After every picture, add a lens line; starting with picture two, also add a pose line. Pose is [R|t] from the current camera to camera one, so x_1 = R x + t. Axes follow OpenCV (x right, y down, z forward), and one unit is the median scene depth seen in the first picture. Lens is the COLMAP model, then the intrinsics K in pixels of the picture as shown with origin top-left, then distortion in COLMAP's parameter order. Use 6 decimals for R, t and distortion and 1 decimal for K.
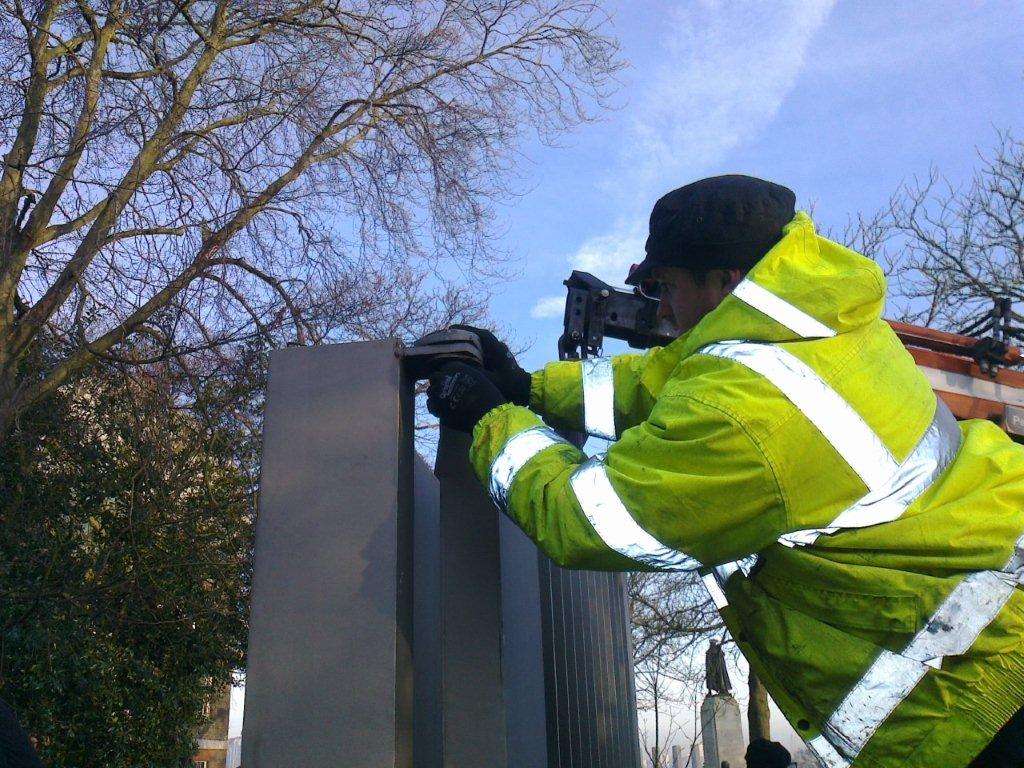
lens RADIAL K [[893.7, 0, 512.0], [0, 893.7, 384.0], [0, 0, 1]] dist [0.058580, -0.109239]
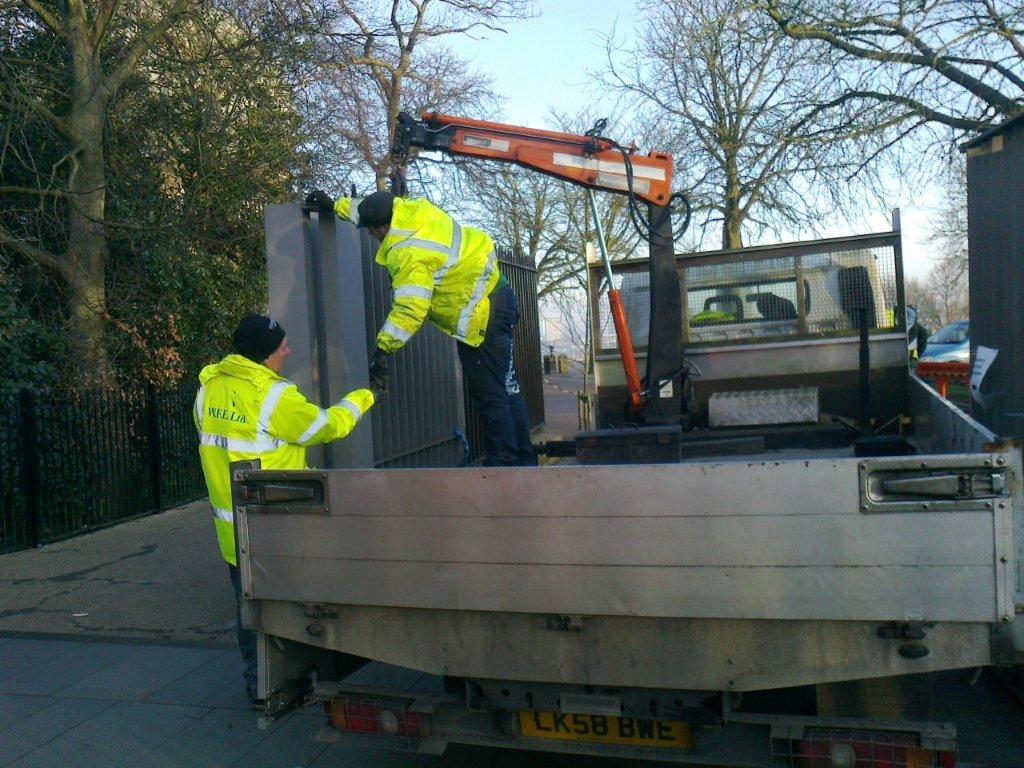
lens RADIAL K [[893.7, 0, 512.0], [0, 893.7, 384.0], [0, 0, 1]] dist [0.058580, -0.109239]
pose [[0.997824, 0.011540, -0.064912, 0.167165], [0.018528, 0.895803, 0.444065, -0.170549], [0.063272, -0.444301, 0.893640, -0.399303]]
